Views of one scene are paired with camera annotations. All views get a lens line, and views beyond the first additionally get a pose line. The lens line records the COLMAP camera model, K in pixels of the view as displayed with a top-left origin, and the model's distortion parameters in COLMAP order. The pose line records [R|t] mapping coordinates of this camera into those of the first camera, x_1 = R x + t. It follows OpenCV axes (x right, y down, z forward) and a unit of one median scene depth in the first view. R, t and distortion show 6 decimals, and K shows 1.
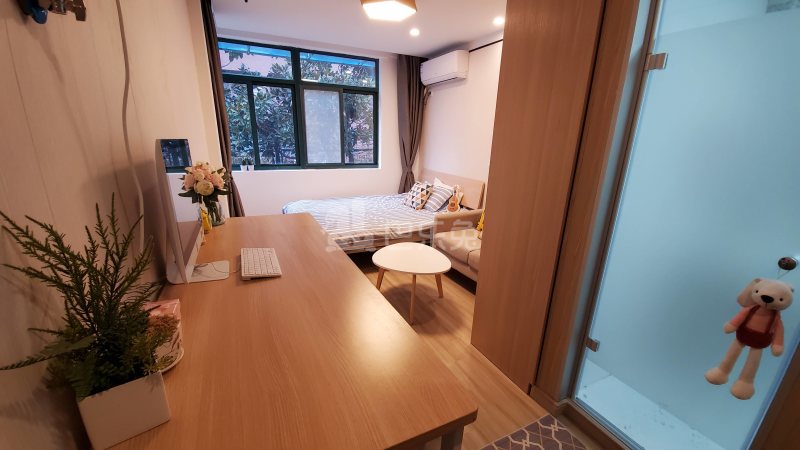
lens RADIAL K [[320.5, 0, 401.0], [0, 320.5, 233.2], [0, 0, 1]] dist [0.004035, -0.001077]
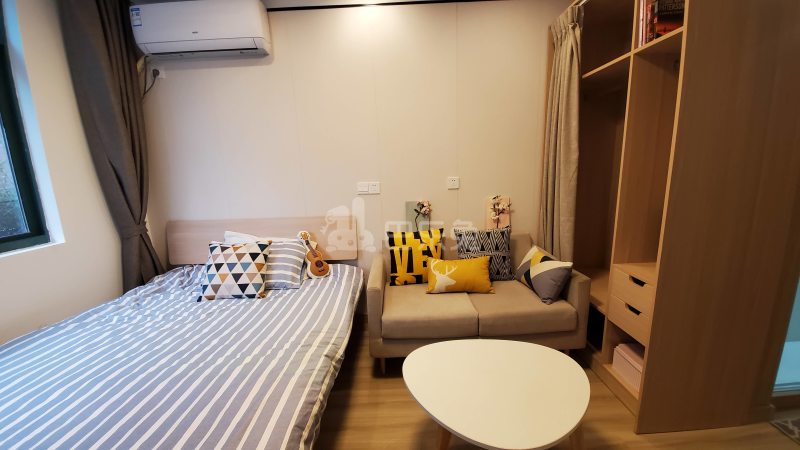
lens RADIAL K [[320.5, 0, 401.5], [0, 320.5, 232.5], [0, 0, 1]] dist [0.004035, -0.001077]
pose [[0.441756, -0.218774, 0.870051, -0.329890], [0.307371, 0.948023, 0.082317, -0.178627], [-0.842837, 0.231064, 0.486040, 0.707597]]
